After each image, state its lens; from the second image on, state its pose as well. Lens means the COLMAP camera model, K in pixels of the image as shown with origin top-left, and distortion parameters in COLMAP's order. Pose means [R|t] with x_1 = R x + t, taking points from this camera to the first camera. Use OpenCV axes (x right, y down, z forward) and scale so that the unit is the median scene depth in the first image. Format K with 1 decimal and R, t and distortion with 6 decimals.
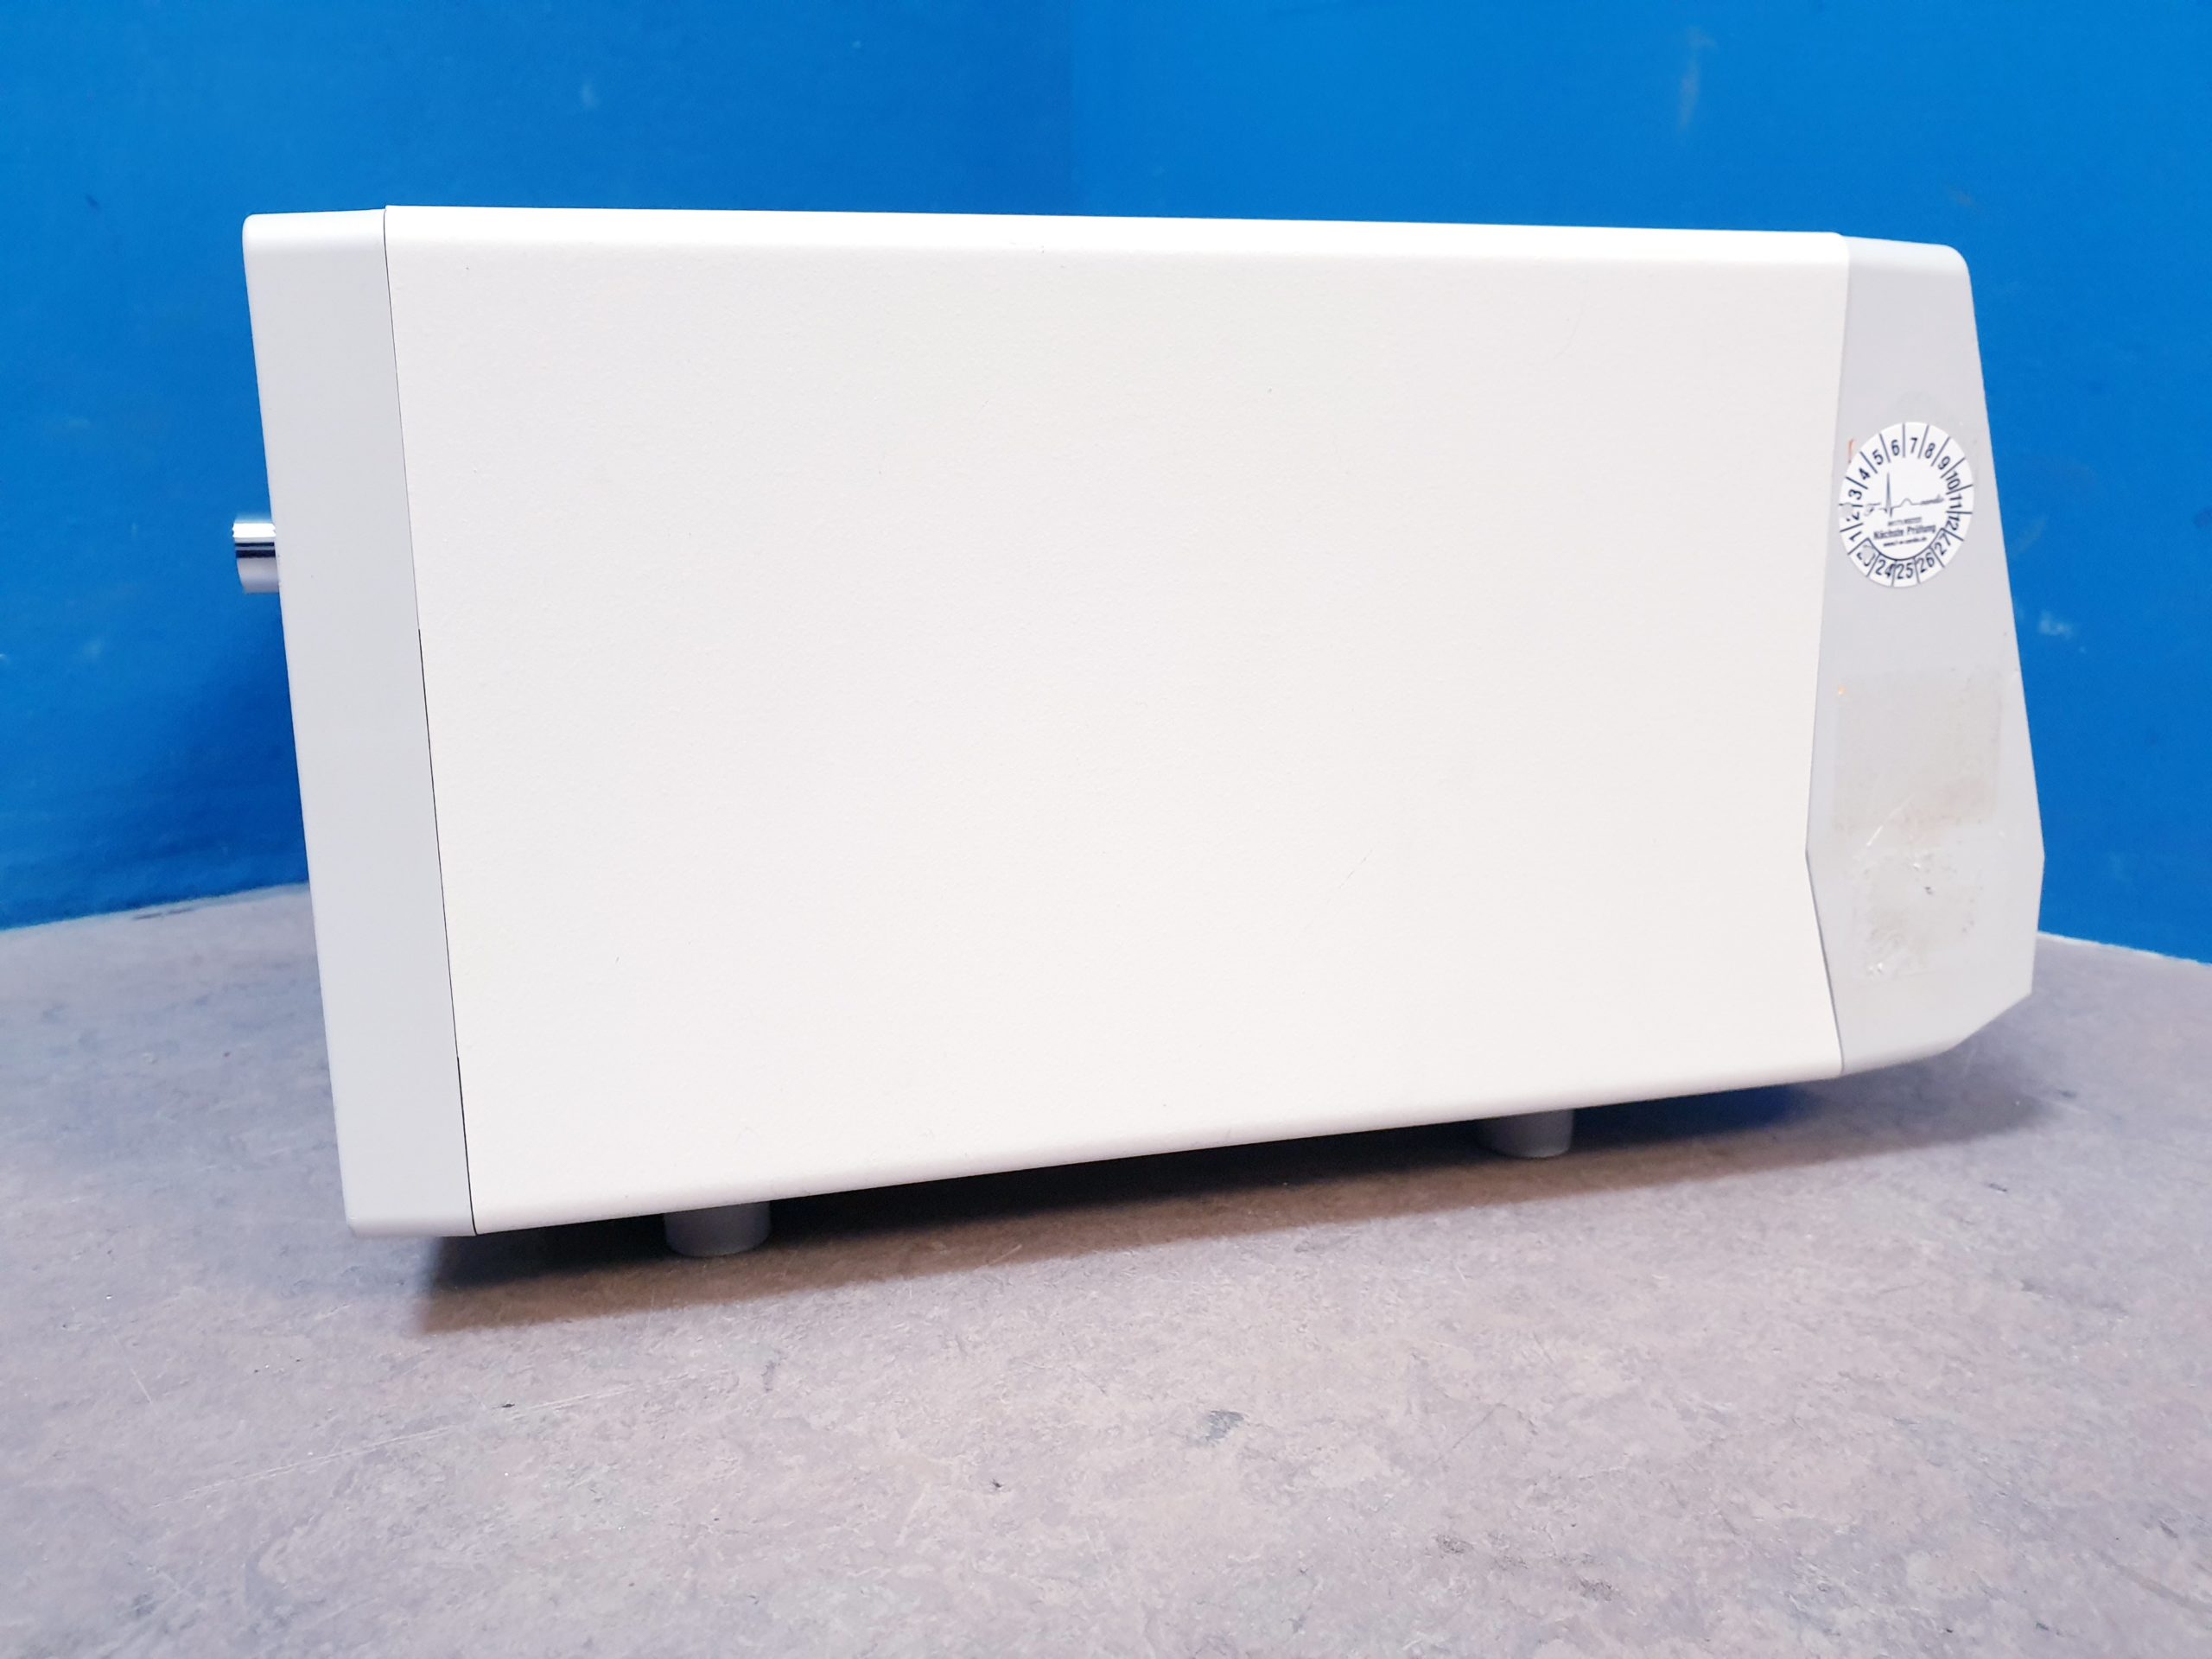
lens RADIAL K [[1729.4, 0, 1099.2], [0, 1729.4, 834.6], [0, 0, 1]] dist [-0.067261, 0.101203]
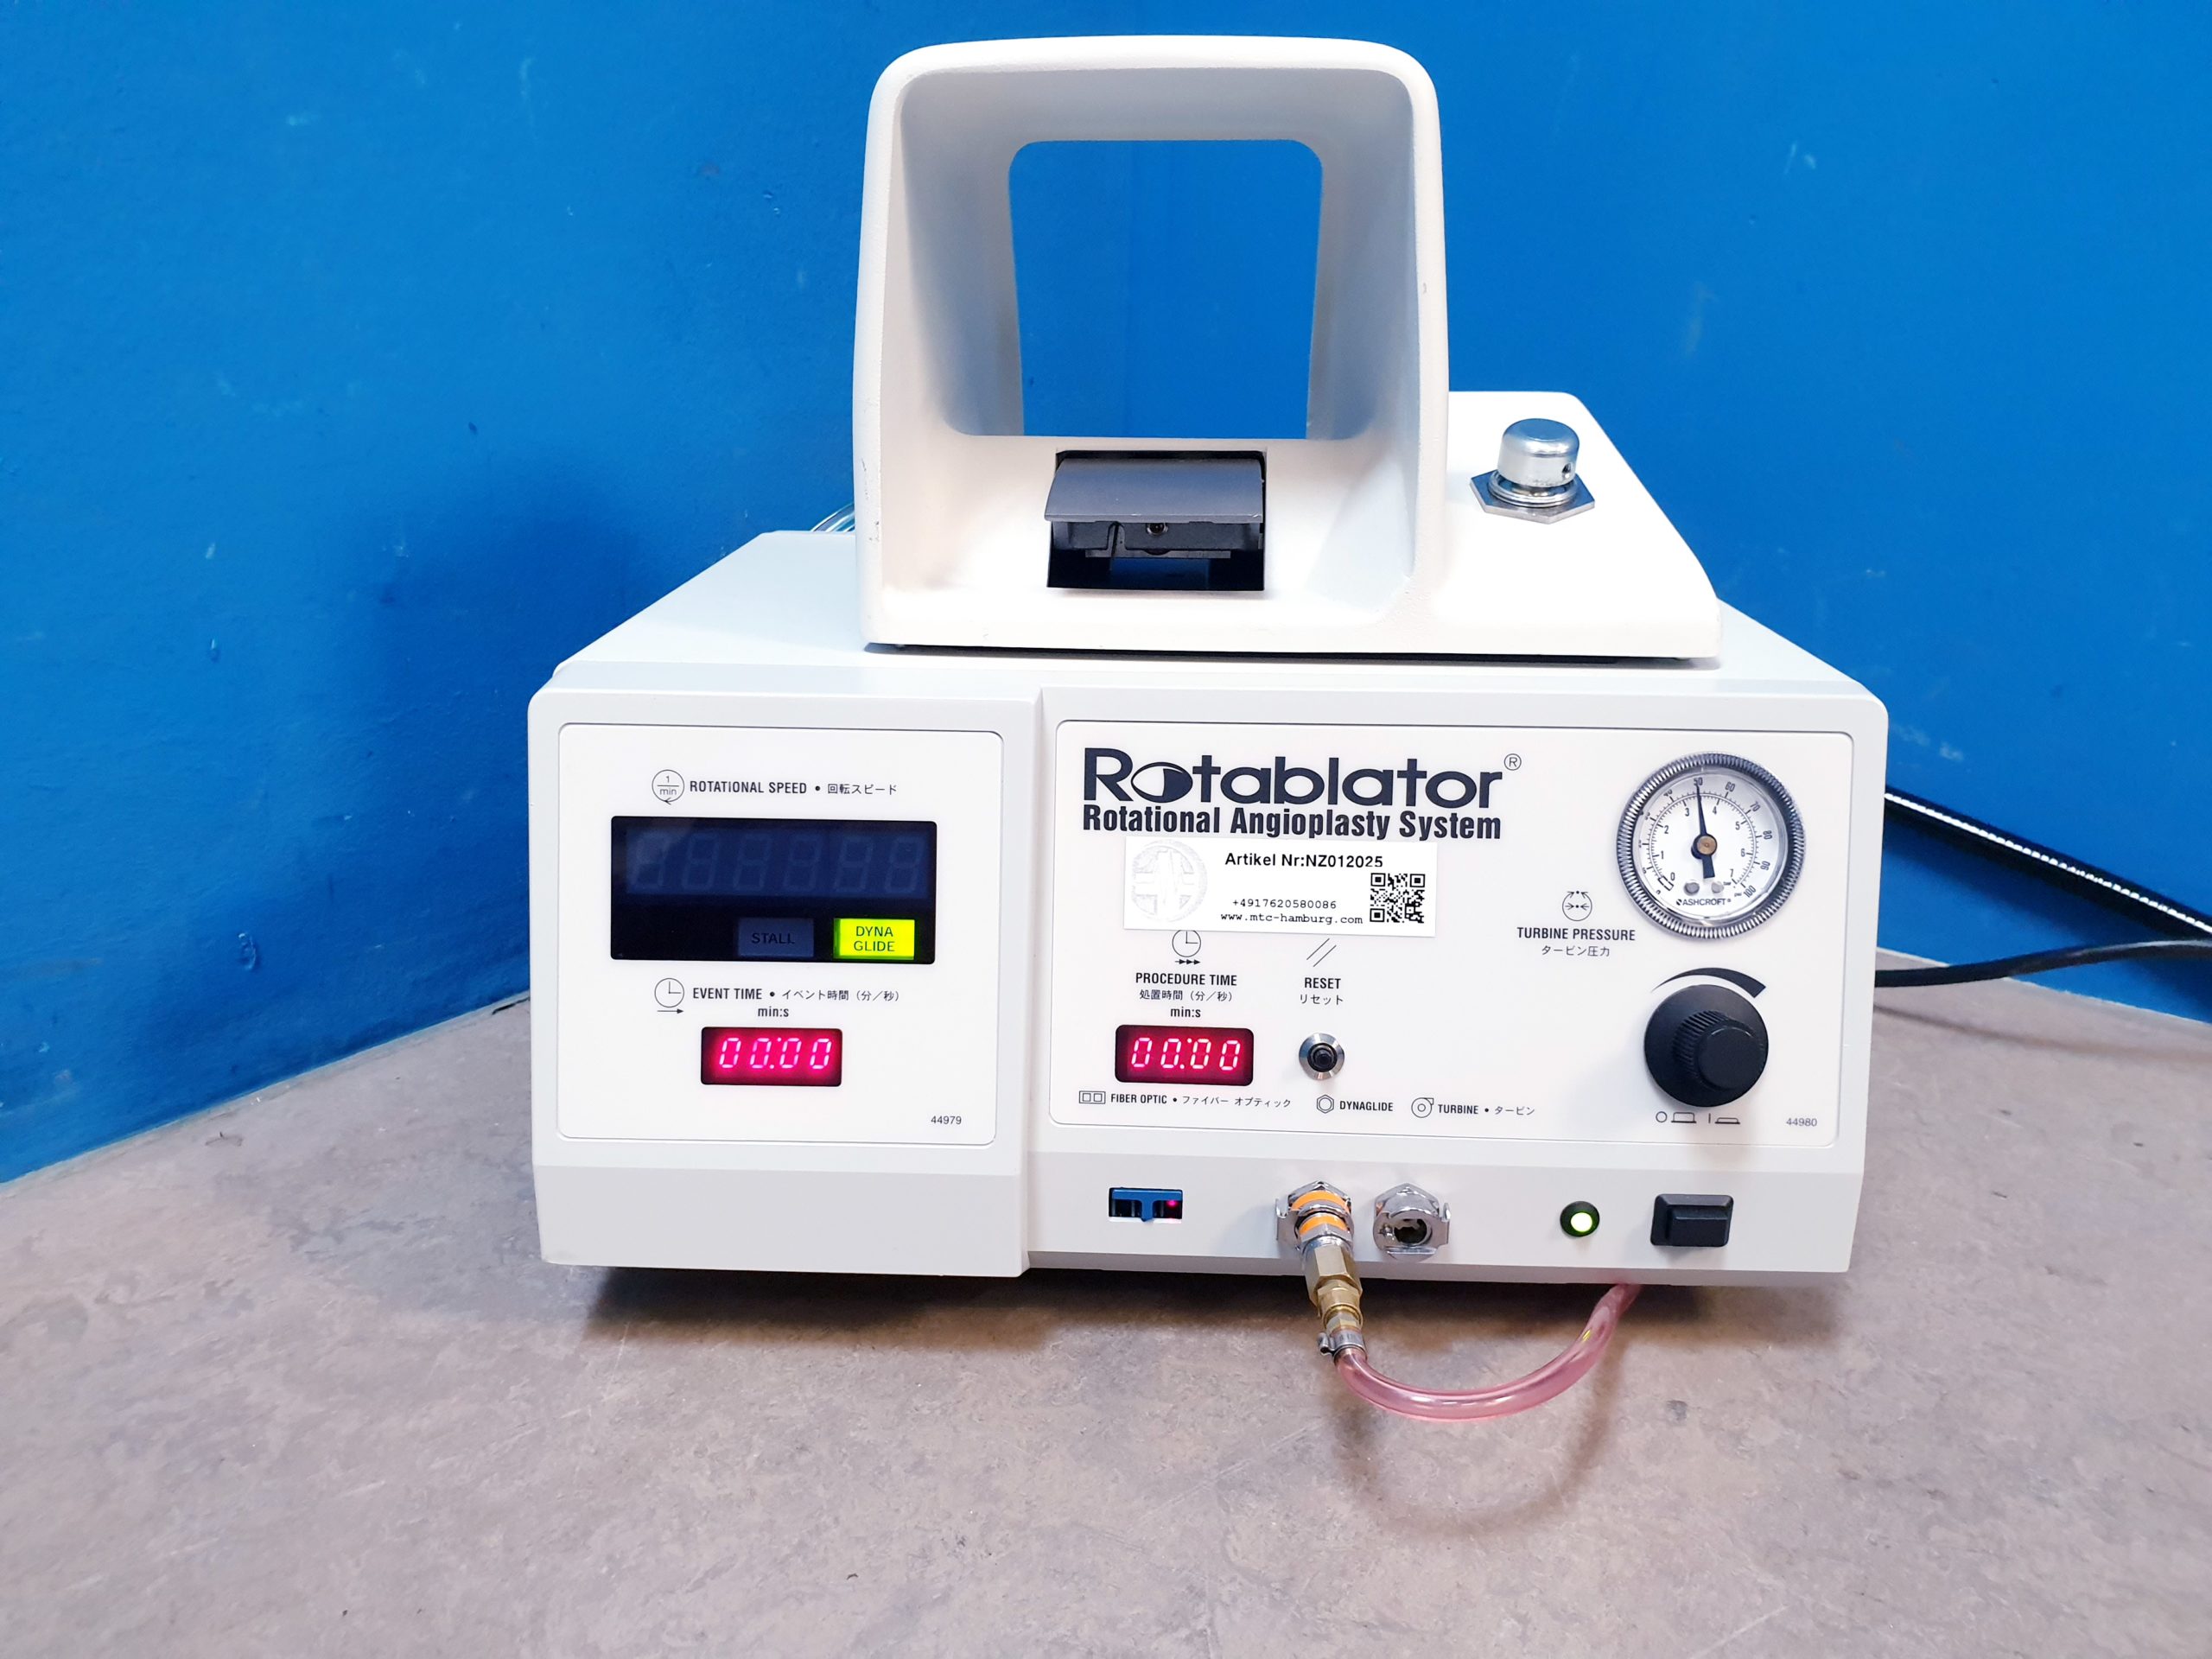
lens RADIAL K [[1658.3, 0, 1108.9], [0, 1658.3, 850.7], [0, 0, 1]] dist [0.000925, 0.002891]
pose [[0.982964, -0.035951, 0.180249, -0.826976], [0.016552, 0.994014, 0.107992, -0.433223], [-0.183052, -0.103169, 0.977675, -0.498576]]
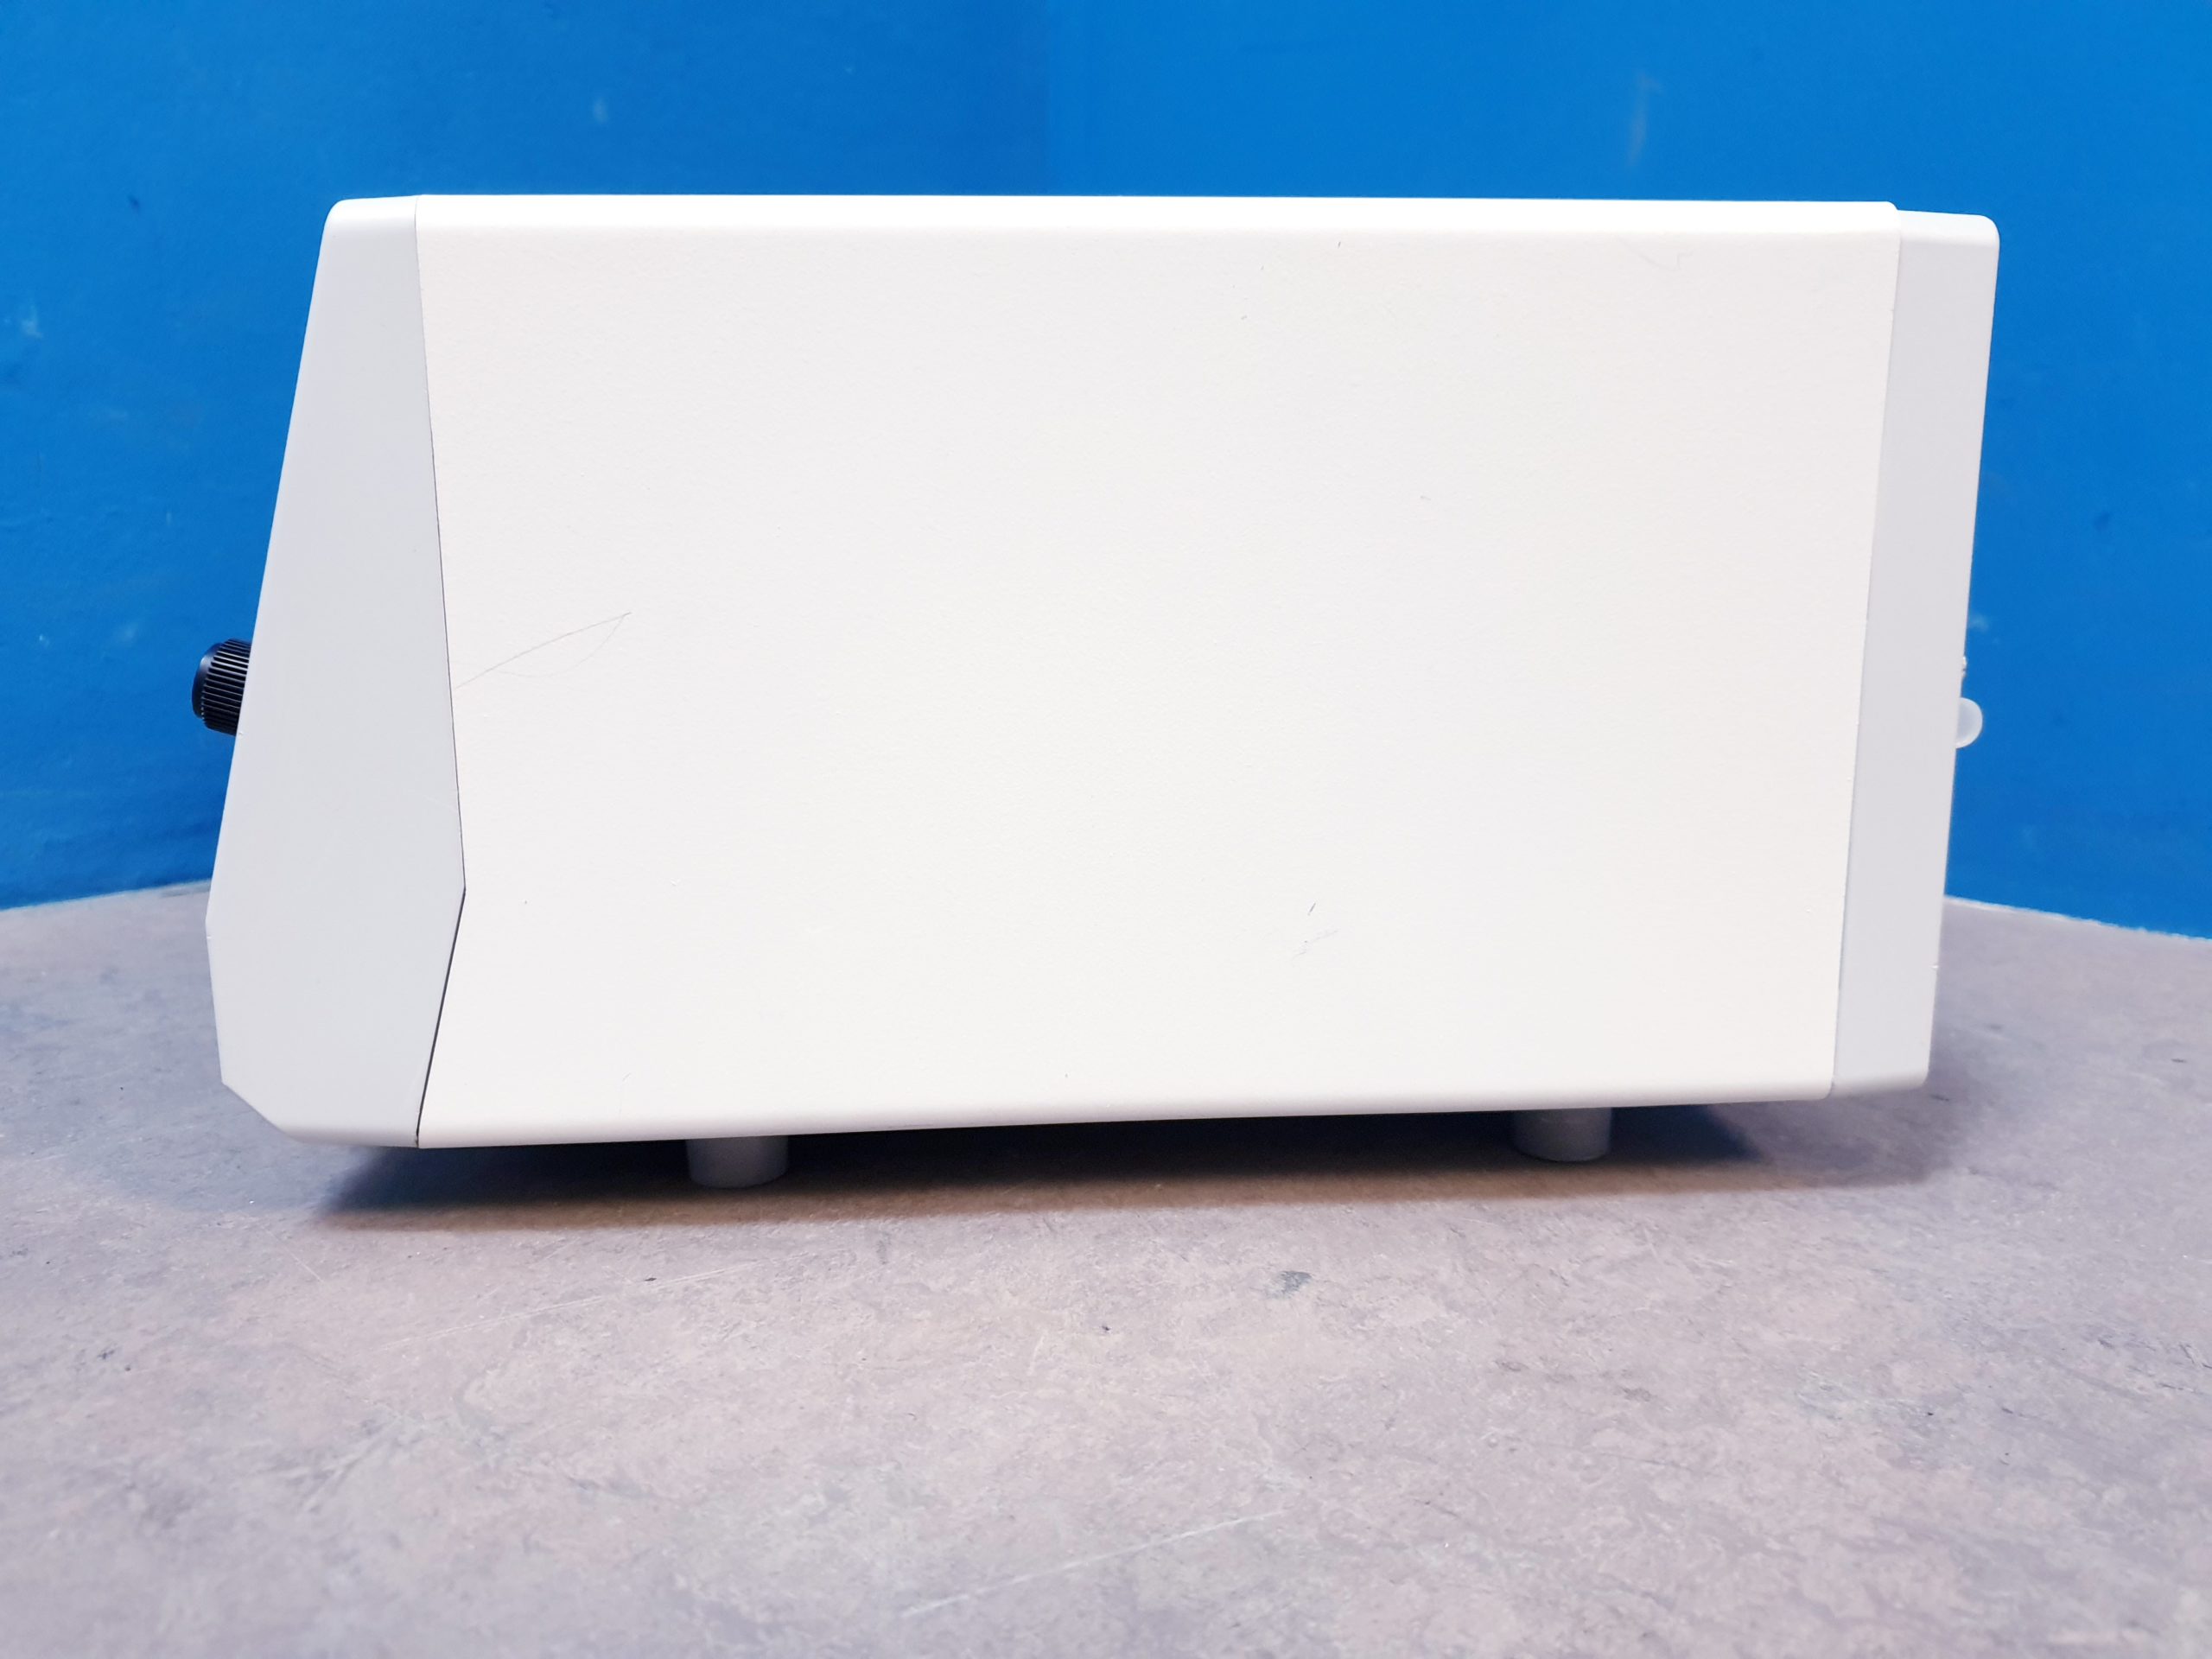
lens RADIAL K [[1718.0, 0, 1107.8], [0, 1718.0, 843.9], [0, 0, 1]] dist [-0.053644, 0.066358]
pose [[0.998549, -0.001506, 0.053838, -0.119808], [0.002021, 0.999953, -0.009513, 0.069408], [-0.053821, 0.009608, 0.998504, -0.131515]]
